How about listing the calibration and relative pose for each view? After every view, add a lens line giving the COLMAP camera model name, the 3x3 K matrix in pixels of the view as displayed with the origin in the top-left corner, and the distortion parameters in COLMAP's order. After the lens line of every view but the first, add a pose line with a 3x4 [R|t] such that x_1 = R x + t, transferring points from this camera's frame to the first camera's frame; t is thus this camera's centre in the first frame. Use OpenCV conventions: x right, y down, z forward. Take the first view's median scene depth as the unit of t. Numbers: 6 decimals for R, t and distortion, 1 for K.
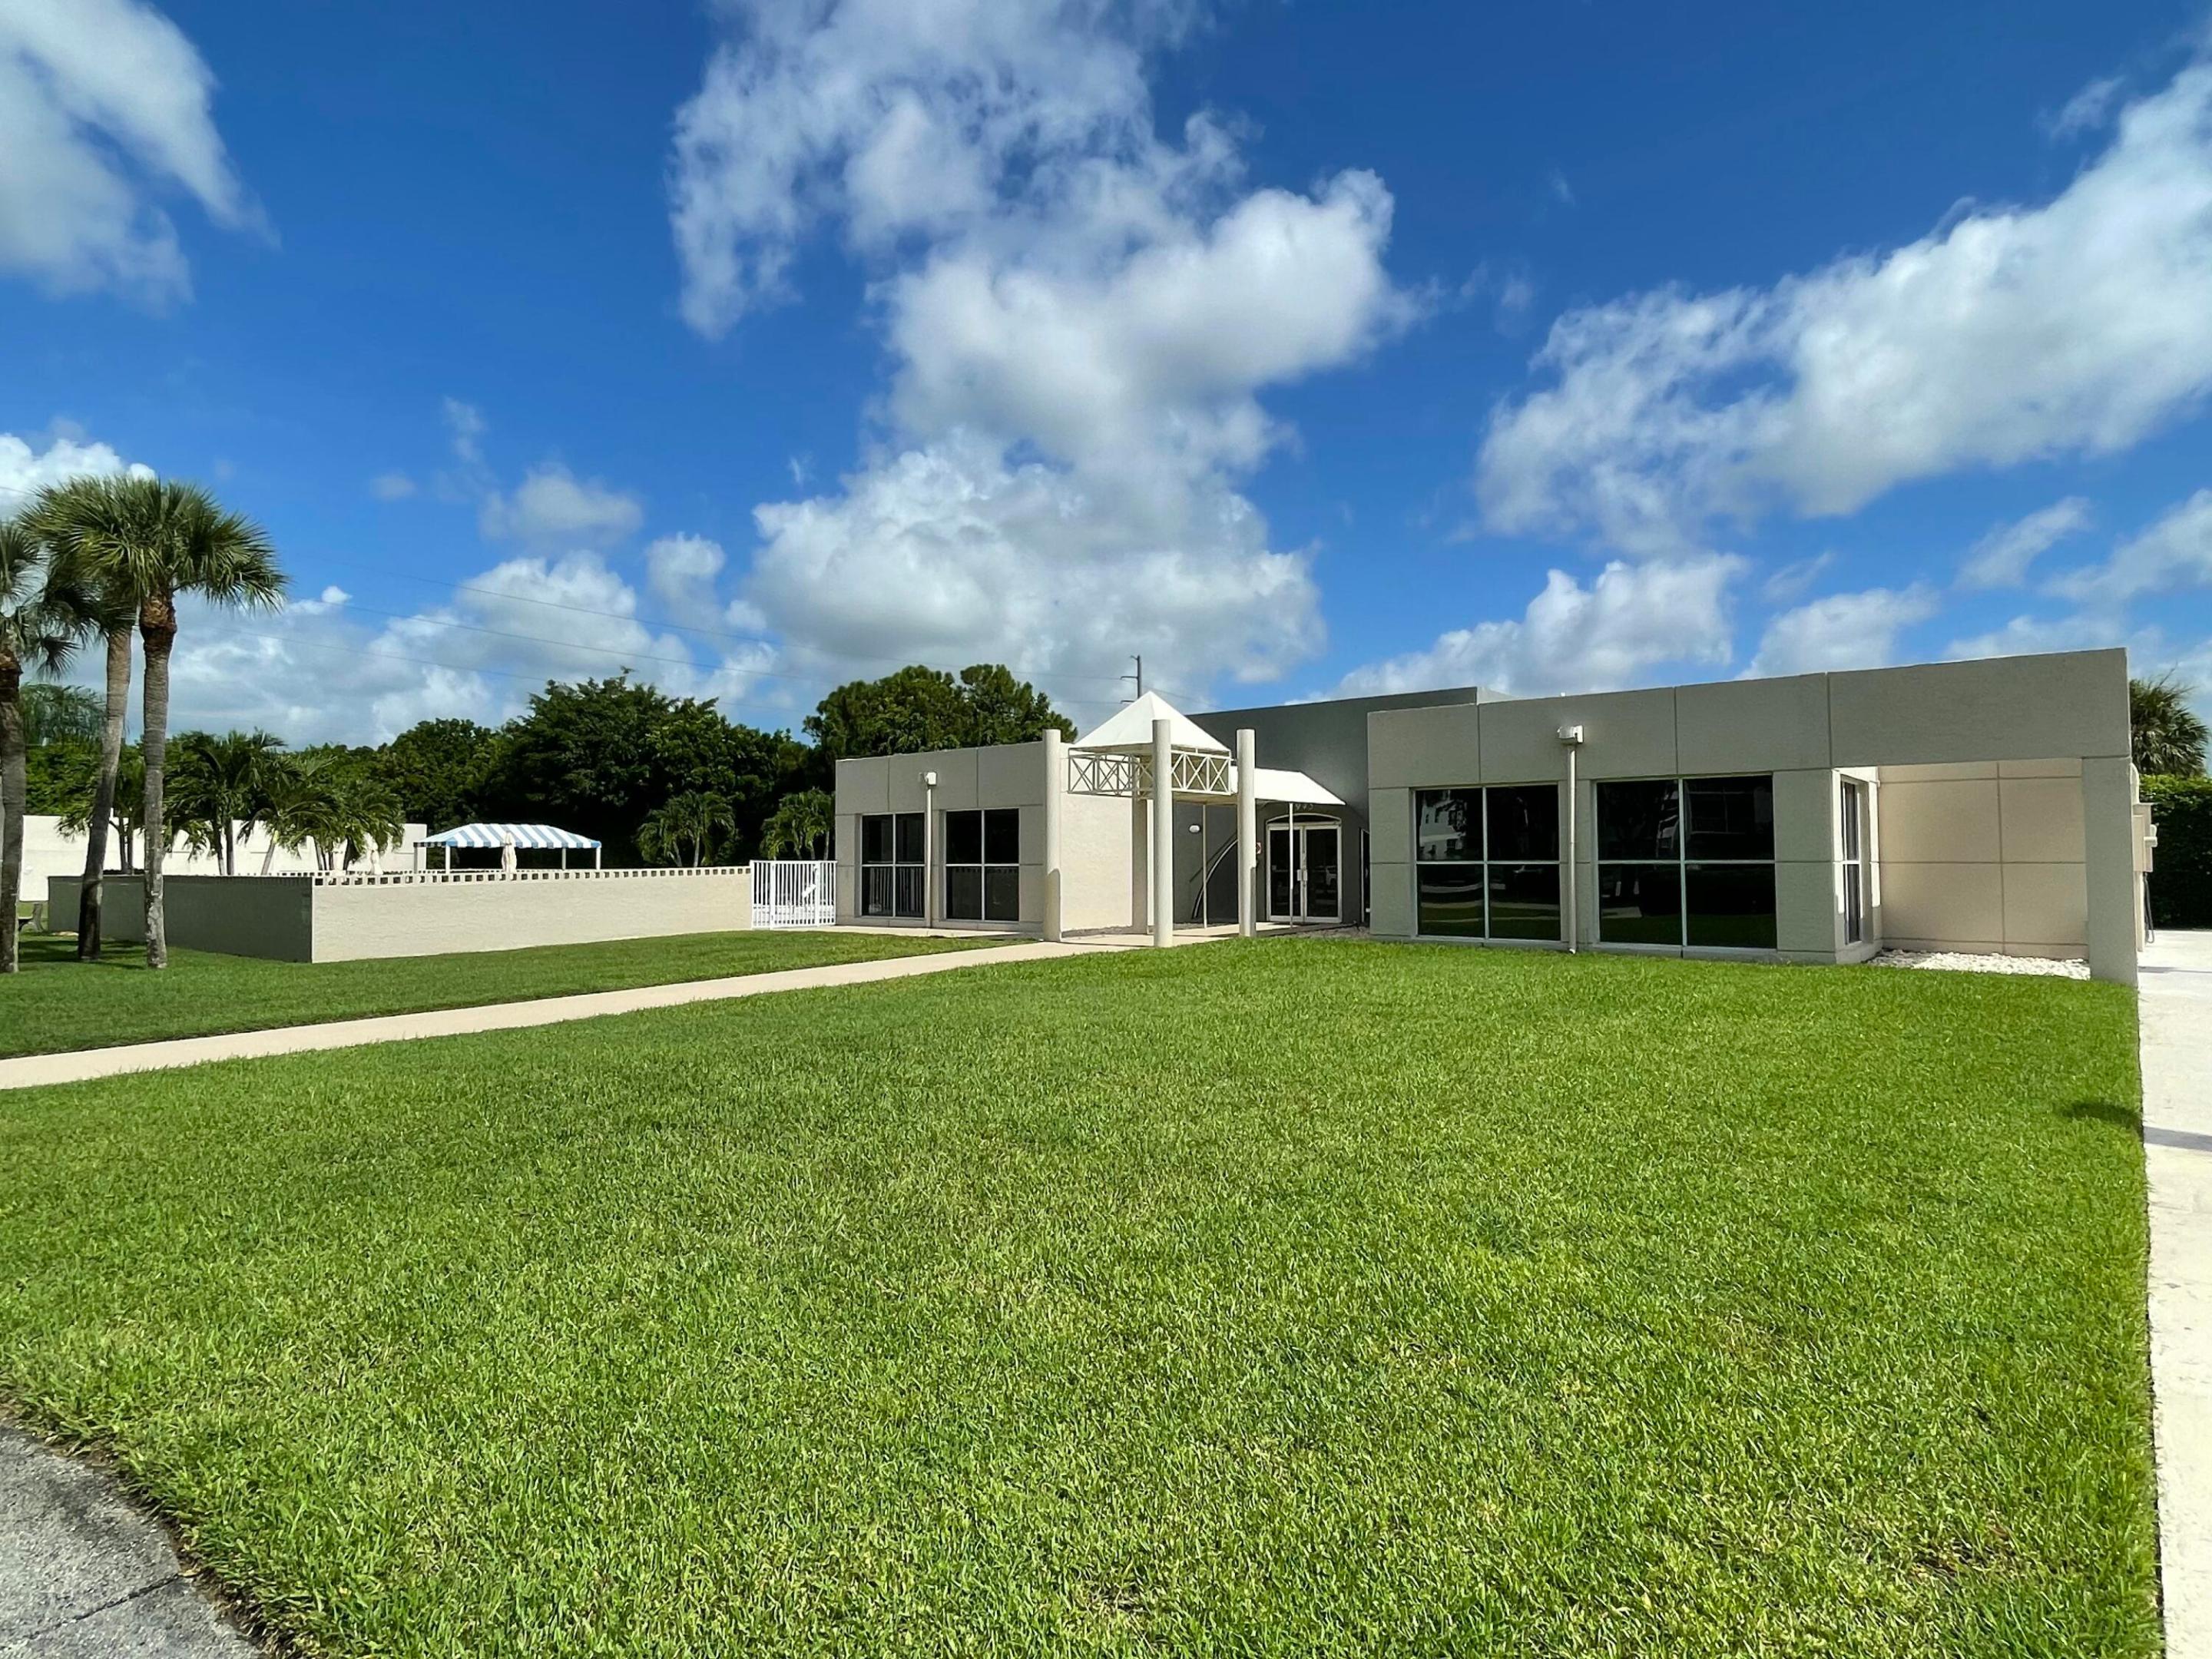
lens RADIAL K [[1225.7, 0, 1097.1], [0, 1225.7, 836.8], [0, 0, 1]] dist [-0.001598, -0.005022]
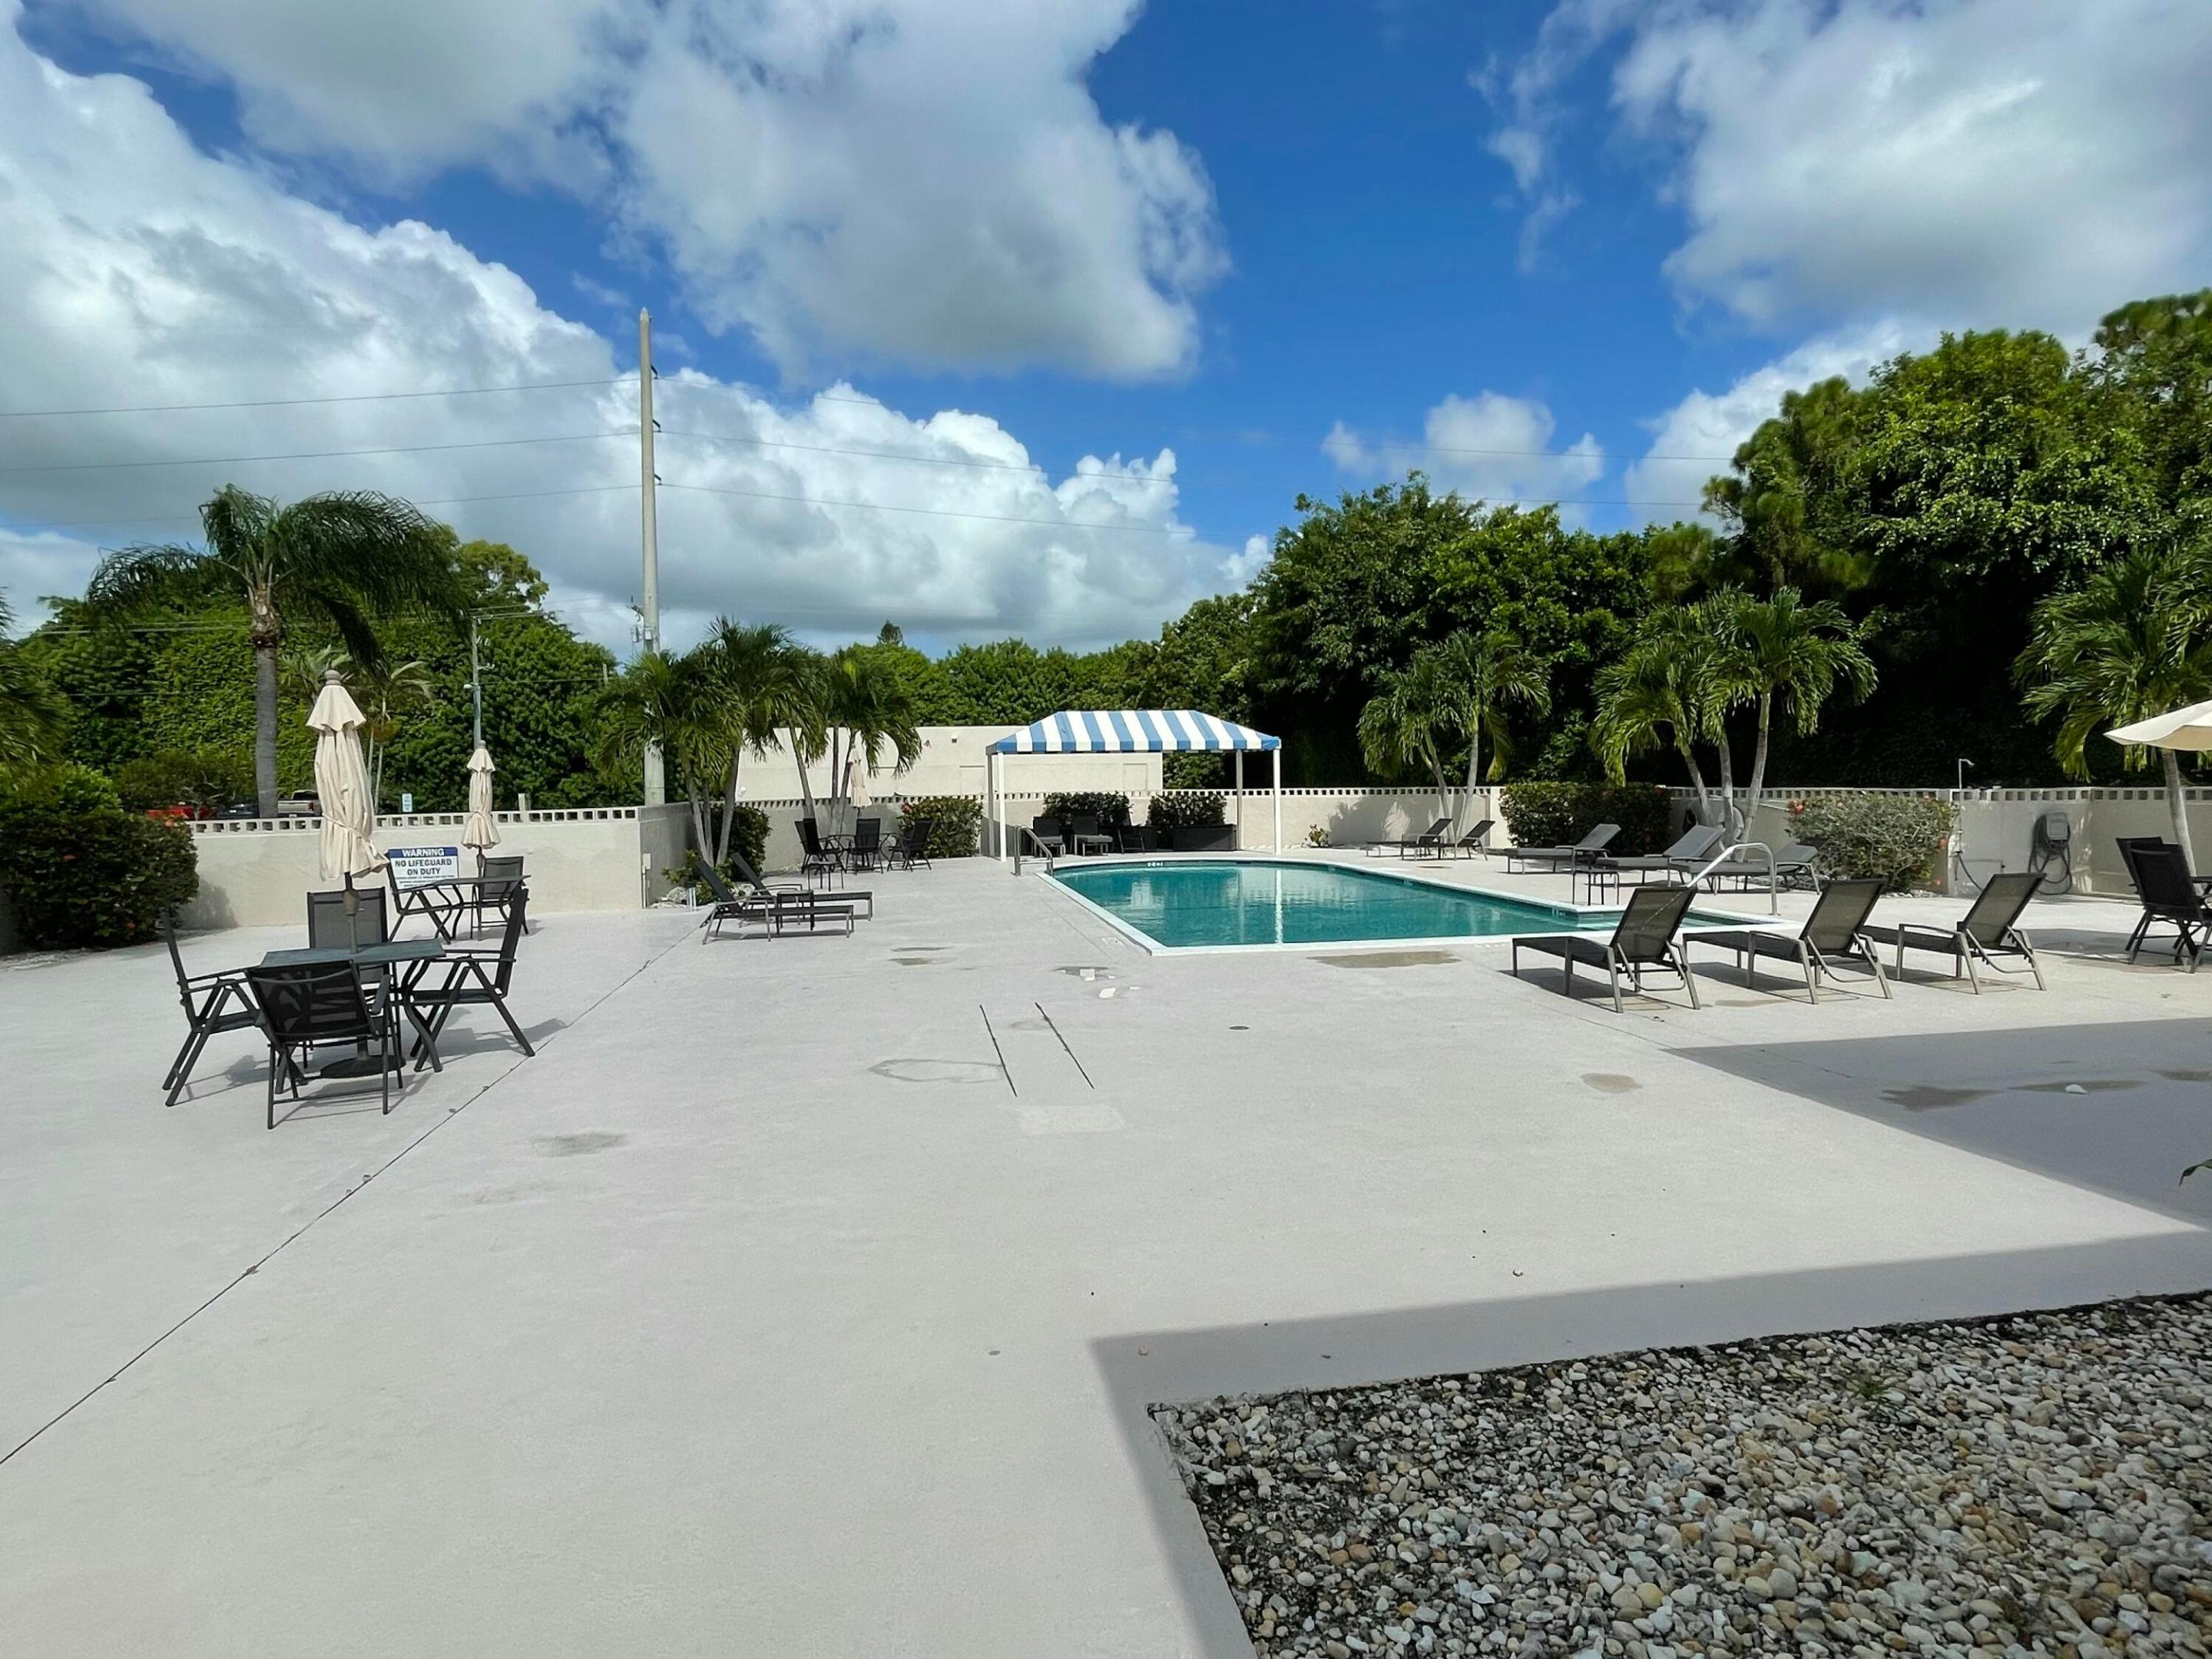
lens RADIAL K [[1225.7, 0, 1109.2], [0, 1225.7, 829.9], [0, 0, 1]] dist [-0.001598, -0.005022]
pose [[0.771462, 0.021446, -0.635914, -0.102149], [0.025404, 0.997597, 0.064463, 0.006358], [0.635768, -0.065885, 0.769063, 0.435873]]
